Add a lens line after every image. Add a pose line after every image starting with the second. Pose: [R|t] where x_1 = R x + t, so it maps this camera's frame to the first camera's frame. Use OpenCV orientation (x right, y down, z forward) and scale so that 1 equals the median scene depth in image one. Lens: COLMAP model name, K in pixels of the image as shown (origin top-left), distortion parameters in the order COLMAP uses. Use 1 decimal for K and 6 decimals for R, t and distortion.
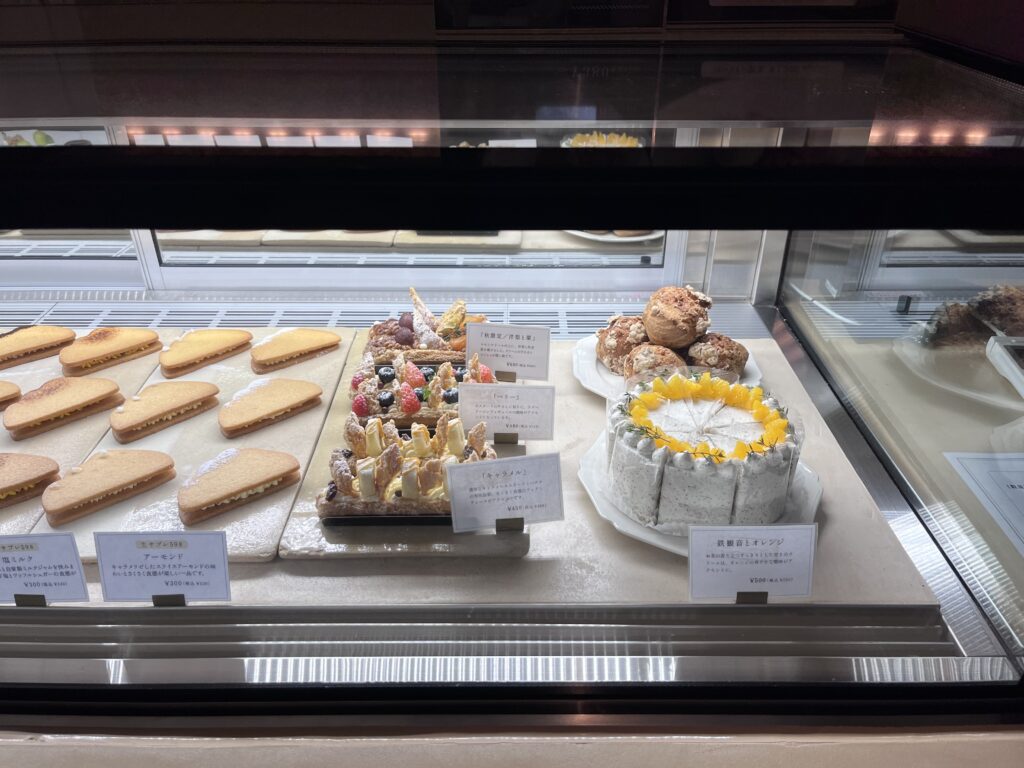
lens RADIAL K [[806.4, 0, 512.0], [0, 806.4, 384.0], [0, 0, 1]] dist [0.039766, -0.011105]
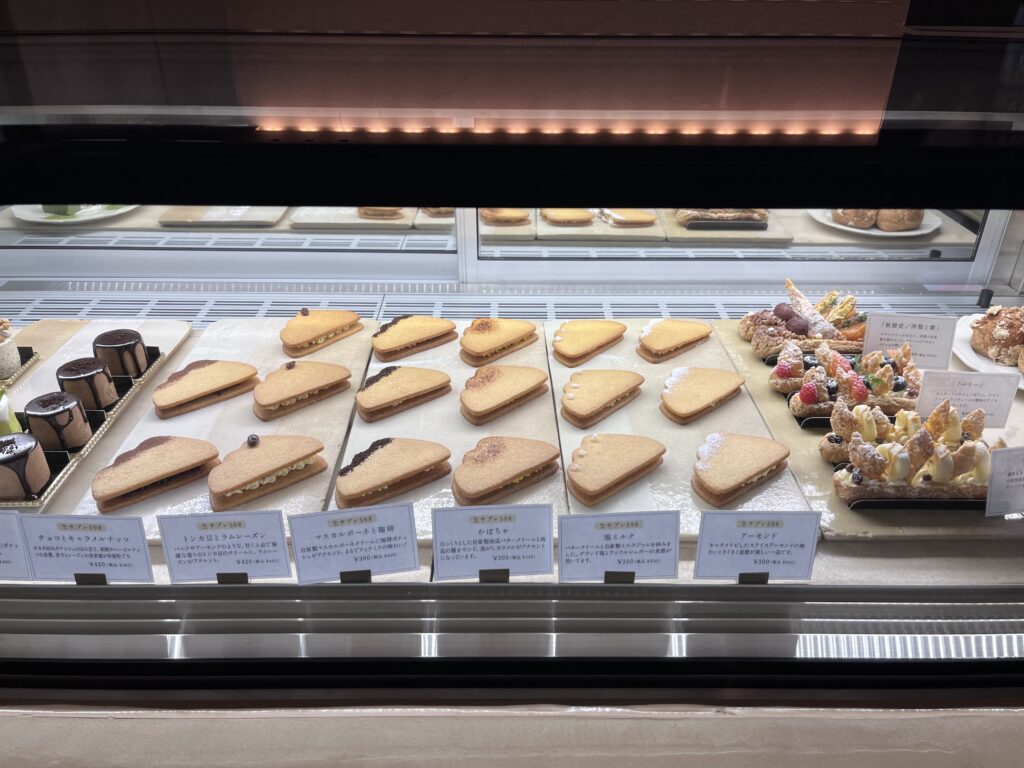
lens RADIAL K [[770.3, 0, 512.0], [0, 770.3, 384.0], [0, 0, 1]] dist [0.036627, -0.006921]
pose [[0.999997, 0.002325, 0.000207, -0.505337], [-0.002327, 0.999929, 0.011728, 0.004027], [-0.000180, -0.011729, 0.999931, 0.005249]]
